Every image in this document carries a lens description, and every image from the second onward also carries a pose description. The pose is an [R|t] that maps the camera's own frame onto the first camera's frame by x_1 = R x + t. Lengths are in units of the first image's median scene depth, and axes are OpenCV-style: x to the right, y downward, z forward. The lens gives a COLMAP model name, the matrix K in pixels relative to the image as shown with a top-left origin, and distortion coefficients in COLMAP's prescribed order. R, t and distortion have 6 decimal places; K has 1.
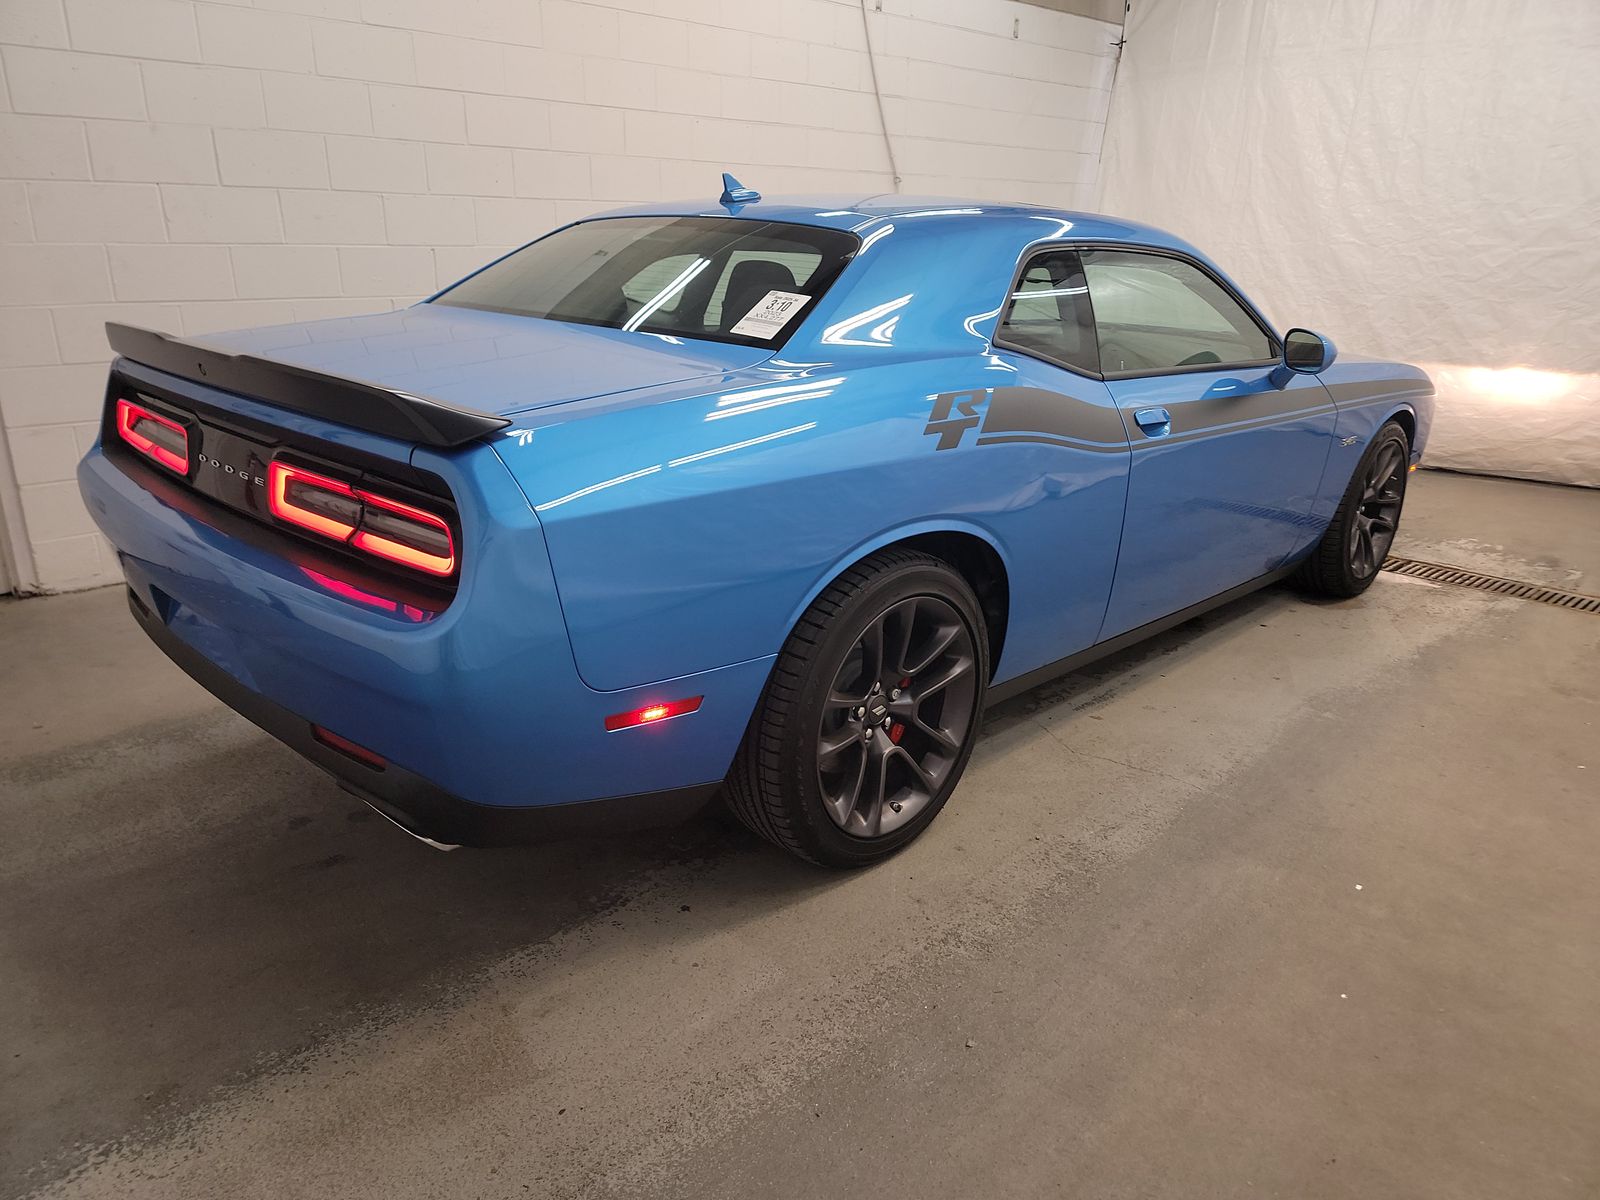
lens RADIAL K [[1145.0, 0, 794.8], [0, 1145.0, 565.4], [0, 0, 1]] dist [0.067571, -0.045982]
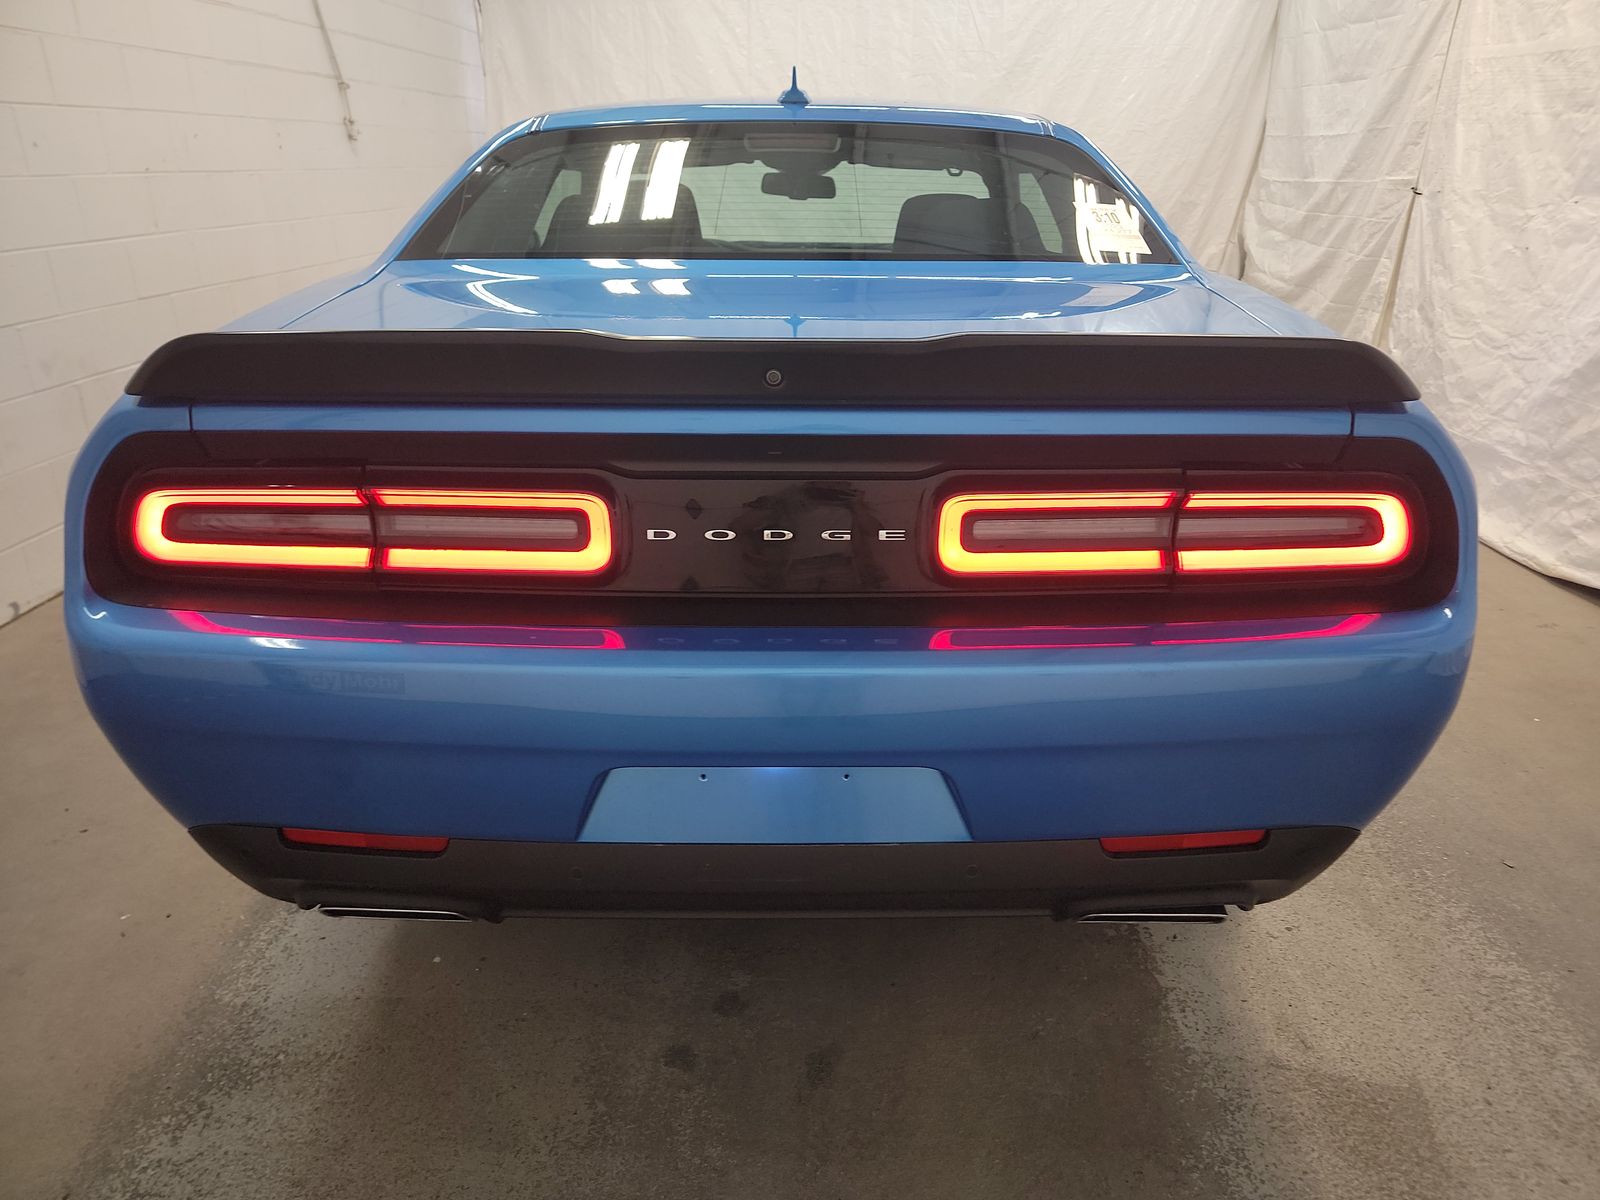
lens RADIAL K [[1134.5, 0, 815.2], [0, 1134.5, 570.8], [0, 0, 1]] dist [0.072629, -0.061300]
pose [[0.709309, -0.254310, 0.657424, -0.660493], [0.212476, 0.966410, 0.144589, -0.110645], [-0.672112, 0.037129, 0.739518, 0.410240]]
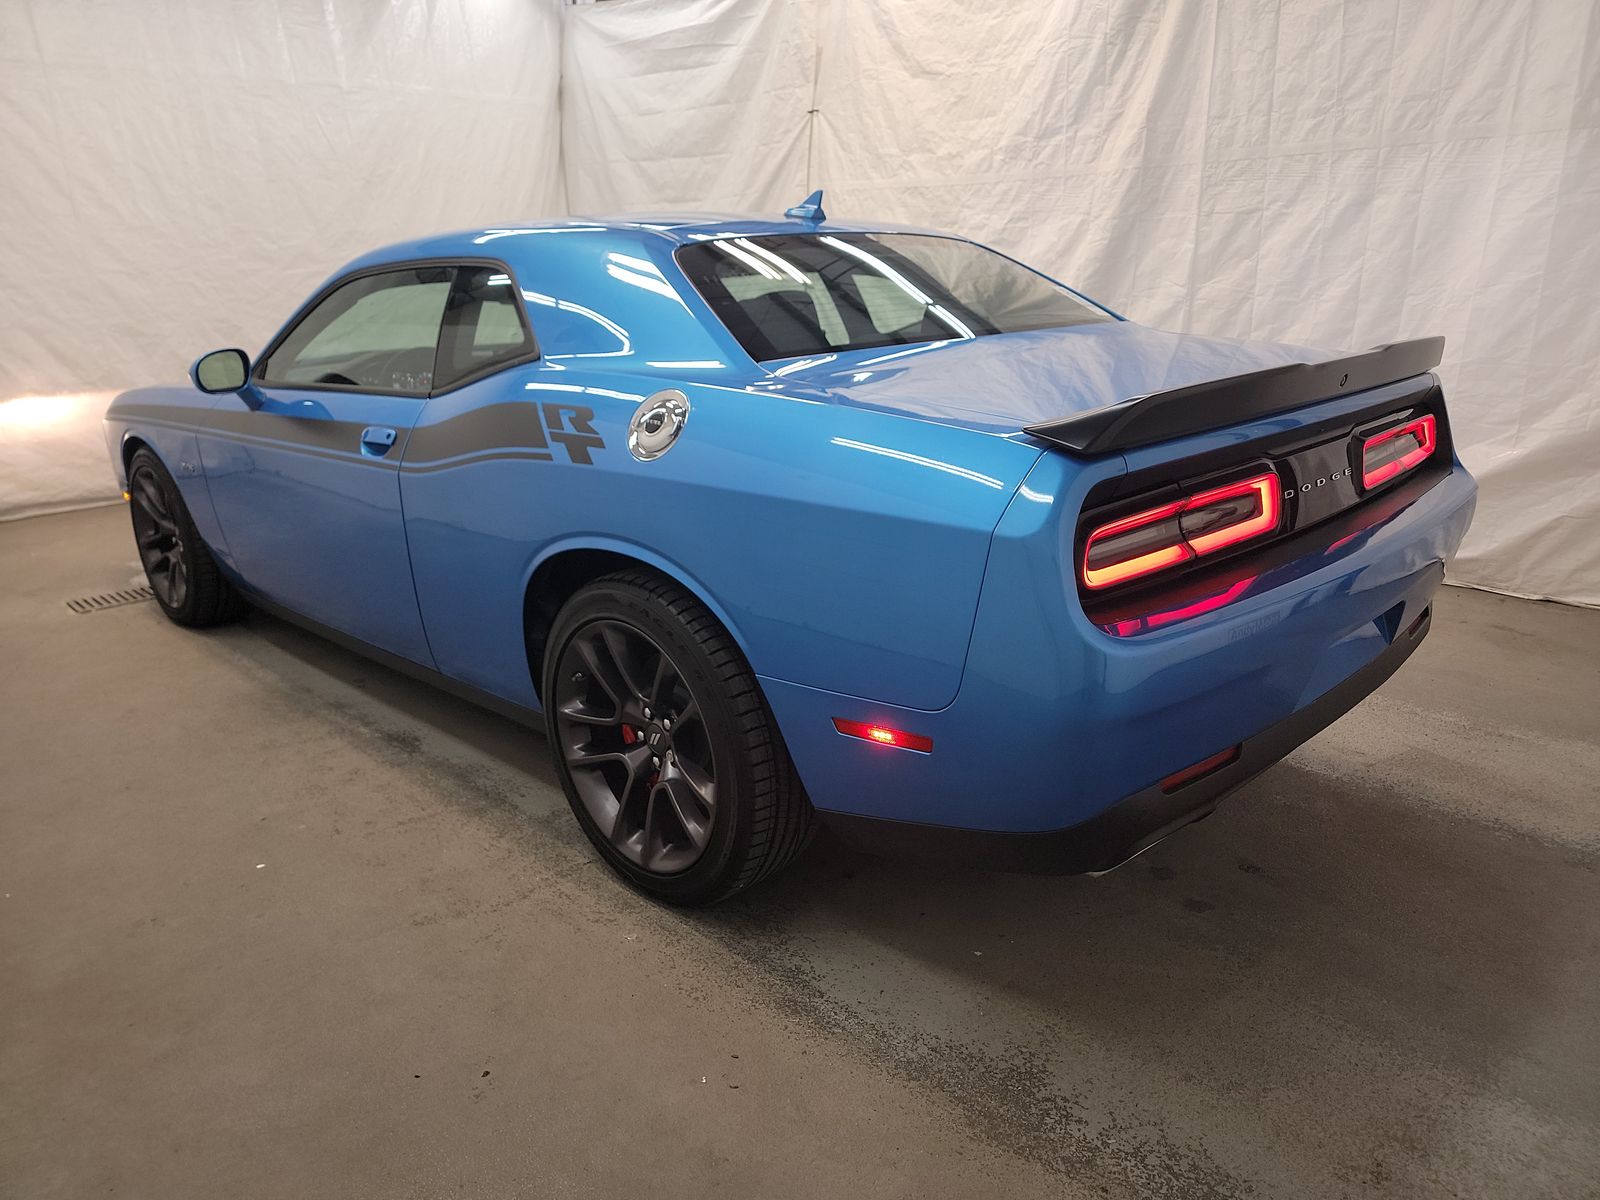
lens RADIAL K [[1145.0, 0, 794.8], [0, 1145.0, 565.4], [0, 0, 1]] dist [0.067571, -0.045982]
pose [[-0.006128, -0.277535, 0.960696, -1.091395], [0.306180, 0.914052, 0.266013, -0.313782], [-0.951954, 0.295776, 0.079374, 1.038116]]
